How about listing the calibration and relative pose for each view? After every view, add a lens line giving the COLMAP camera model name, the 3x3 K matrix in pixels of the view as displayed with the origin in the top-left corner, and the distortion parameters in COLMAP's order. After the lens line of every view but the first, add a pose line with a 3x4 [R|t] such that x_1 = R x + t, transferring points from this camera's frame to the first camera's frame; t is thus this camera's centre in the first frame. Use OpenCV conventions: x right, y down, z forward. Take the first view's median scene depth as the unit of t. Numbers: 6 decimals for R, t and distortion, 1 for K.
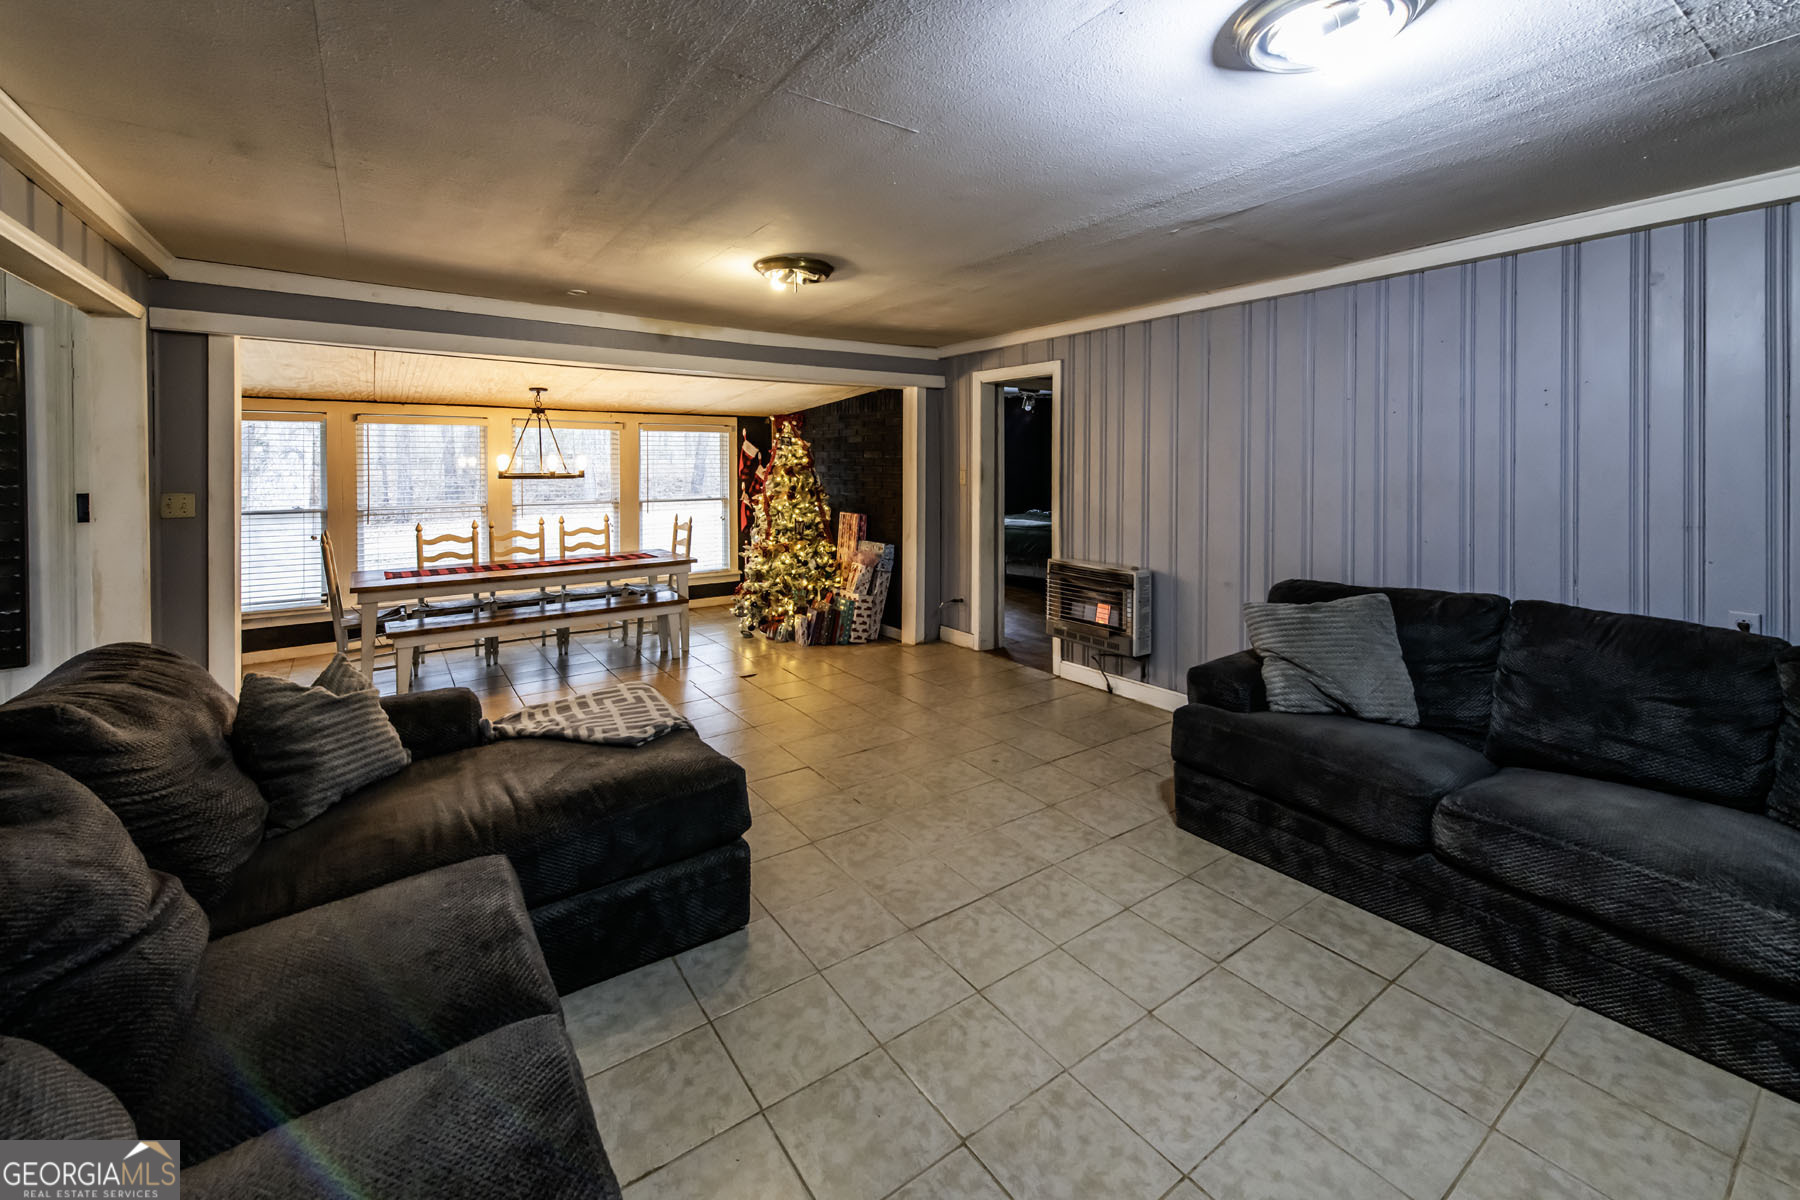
lens RADIAL K [[740.2, 0, 907.7], [0, 740.2, 460.1], [0, 0, 1]] dist [0.015323, -0.005412]
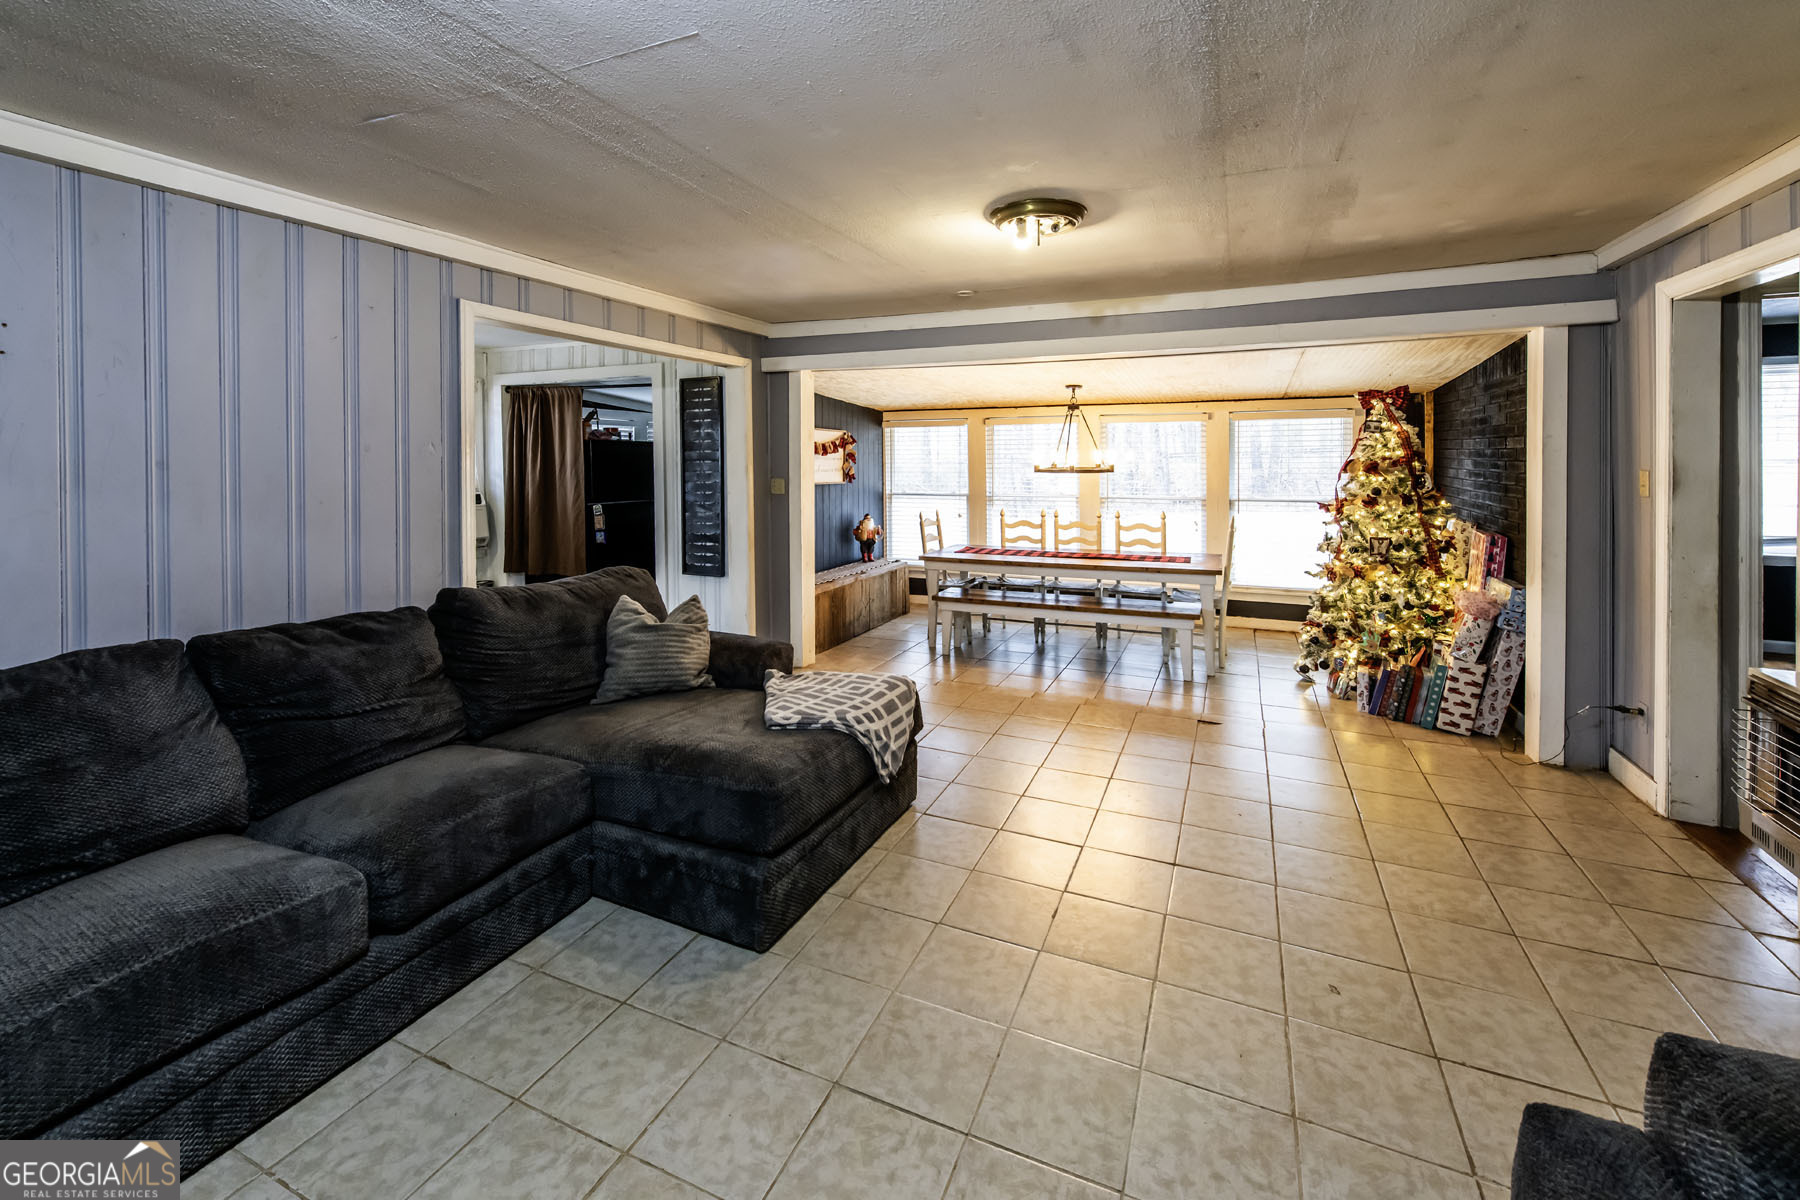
lens RADIAL K [[740.2, 0, 907.7], [0, 740.2, 460.1], [0, 0, 1]] dist [0.015323, -0.005412]
pose [[0.509504, 0.000894, -0.860468, 0.262531], [0.006034, 0.999971, 0.004611, 0.001303], [0.860447, -0.007541, 0.509484, 0.263260]]
